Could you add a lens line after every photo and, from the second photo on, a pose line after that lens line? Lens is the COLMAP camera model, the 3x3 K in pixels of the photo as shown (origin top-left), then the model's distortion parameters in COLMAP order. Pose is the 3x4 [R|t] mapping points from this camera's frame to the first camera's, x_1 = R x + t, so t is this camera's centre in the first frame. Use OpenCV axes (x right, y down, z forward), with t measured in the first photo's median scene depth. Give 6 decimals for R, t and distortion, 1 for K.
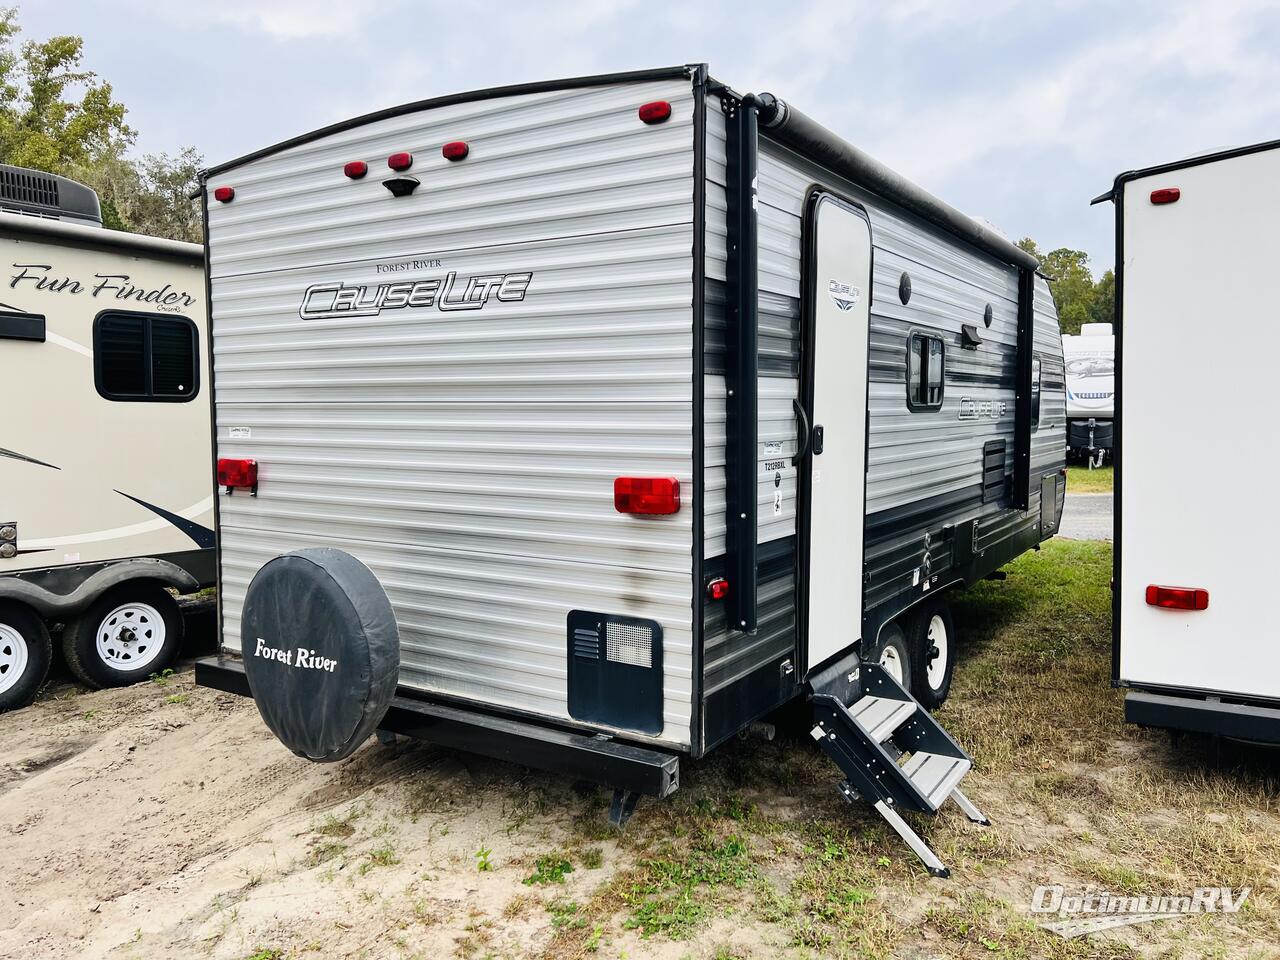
lens RADIAL K [[954.6, 0, 634.4], [0, 954.6, 470.8], [0, 0, 1]] dist [0.098156, -0.032004]
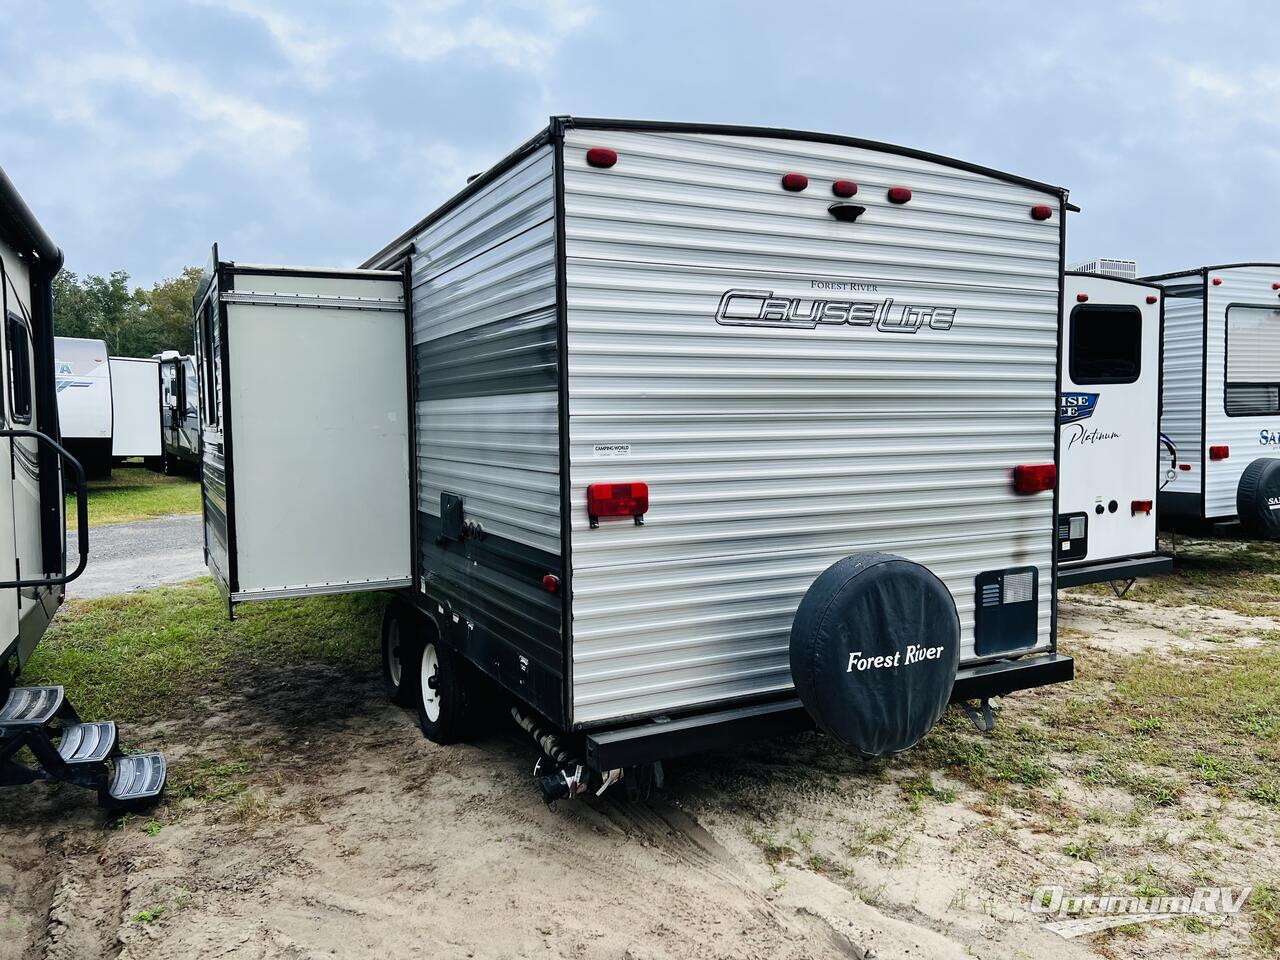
lens RADIAL K [[954.6, 0, 634.0], [0, 954.6, 487.4], [0, 0, 1]] dist [0.098156, -0.032004]
pose [[0.485721, -0.058258, 0.872170, -1.332726], [0.071238, 0.997096, 0.026930, -0.035654], [-0.871206, 0.049051, 0.488461, 0.710369]]
